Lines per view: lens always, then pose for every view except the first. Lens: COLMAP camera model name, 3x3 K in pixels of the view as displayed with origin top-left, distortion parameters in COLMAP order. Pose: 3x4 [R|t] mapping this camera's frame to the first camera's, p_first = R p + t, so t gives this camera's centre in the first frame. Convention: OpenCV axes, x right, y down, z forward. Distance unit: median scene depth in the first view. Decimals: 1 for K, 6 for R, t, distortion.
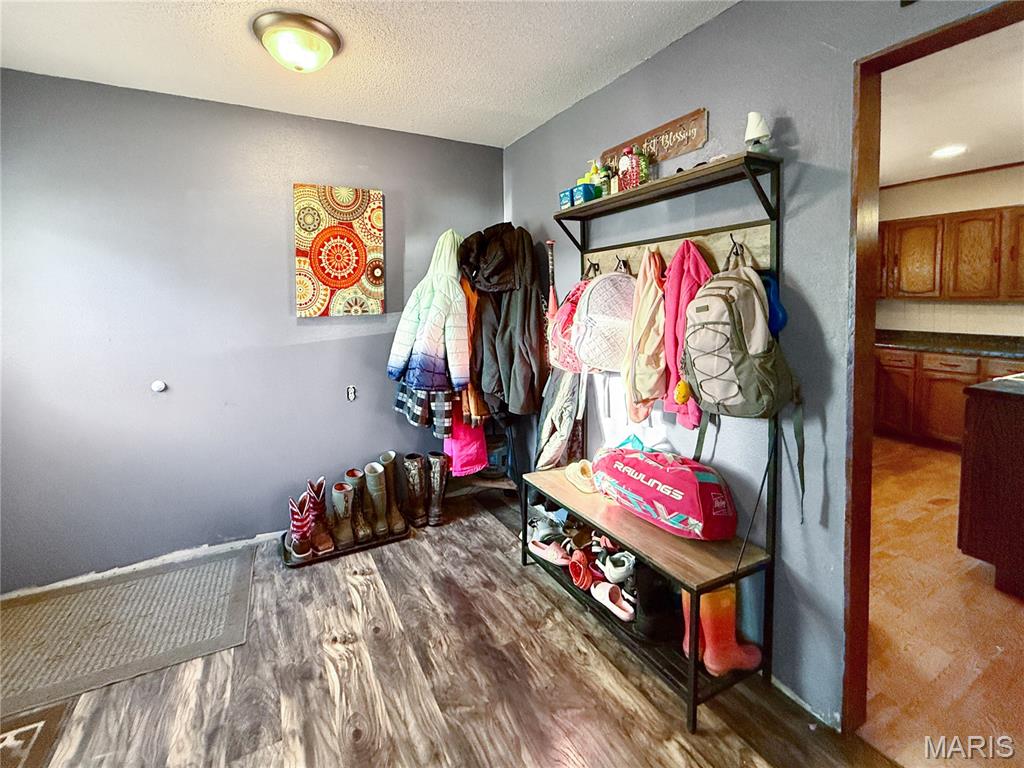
lens RADIAL K [[422.4, 0, 511.5], [0, 422.4, 318.3], [0, 0, 1]] dist [0.000205, -0.000136]
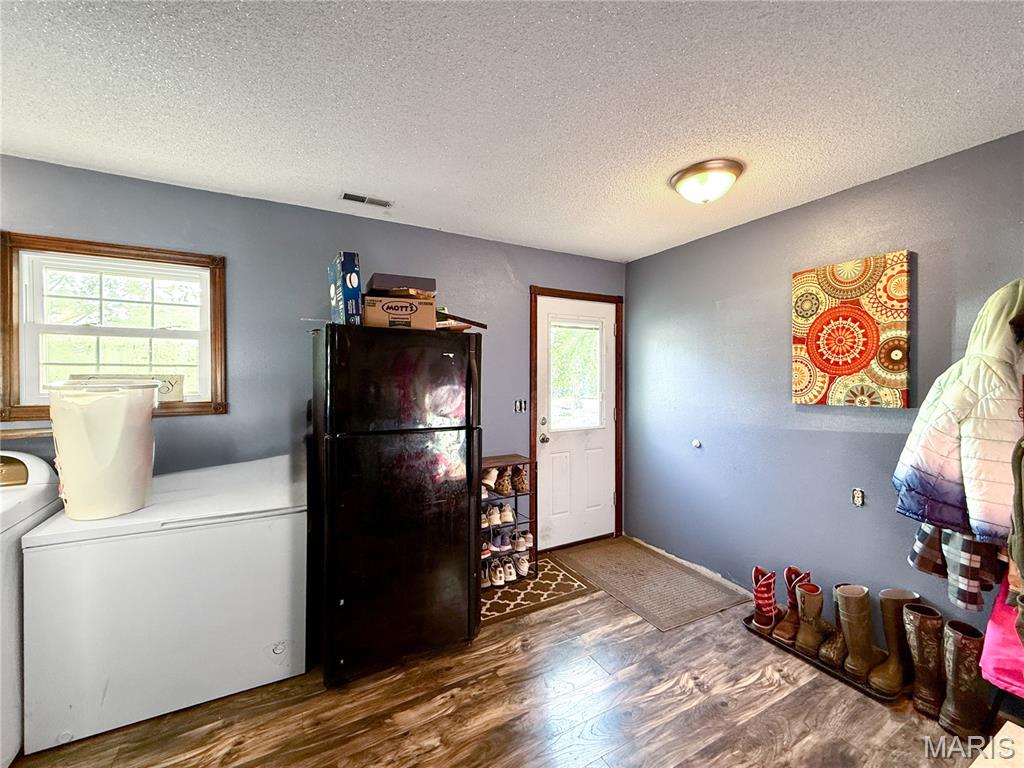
lens RADIAL K [[430.7, 0, 512.0], [0, 430.7, 384.0], [0, 0, 1]] dist [-0.000328, -0.000167]
pose [[0.011202, 0.033535, -0.999375, 0.526322], [-0.050699, 0.998171, 0.032927, -0.049038], [0.998651, 0.050299, 0.012882, 0.305932]]
